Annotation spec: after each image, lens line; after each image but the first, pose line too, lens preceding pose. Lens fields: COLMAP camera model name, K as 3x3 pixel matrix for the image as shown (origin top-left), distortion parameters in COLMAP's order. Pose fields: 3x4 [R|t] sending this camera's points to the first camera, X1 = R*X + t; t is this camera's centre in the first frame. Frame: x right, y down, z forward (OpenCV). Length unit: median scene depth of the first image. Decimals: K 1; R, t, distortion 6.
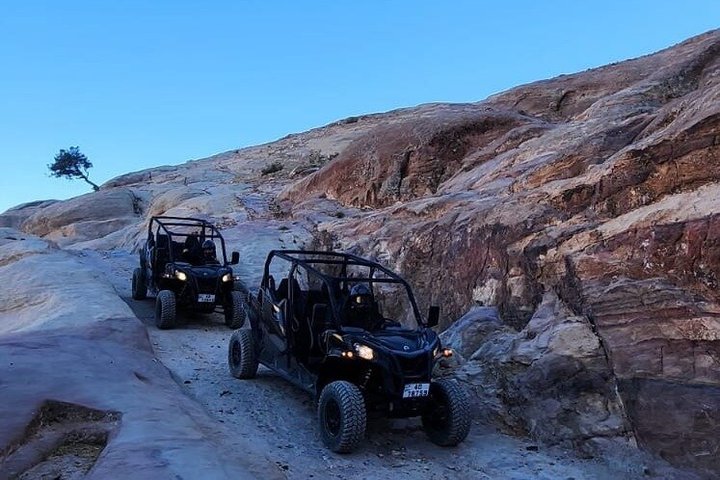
lens RADIAL K [[796.8, 0, 375.9], [0, 796.8, 243.0], [0, 0, 1]] dist [-0.017317, 0.022915]
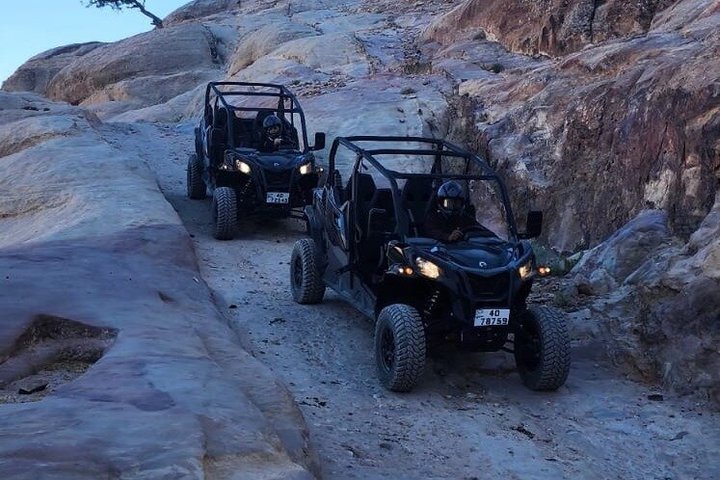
lens RADIAL K [[1331.4, 0, 360.0], [0, 1331.4, 240.0], [0, 0, 1]] dist [0.267719, -1.104744]
pose [[0.979585, 0.005072, -0.200967, 0.100041], [0.016367, 0.994350, 0.104877, -0.017841], [0.200363, -0.106025, 0.973968, -0.167357]]
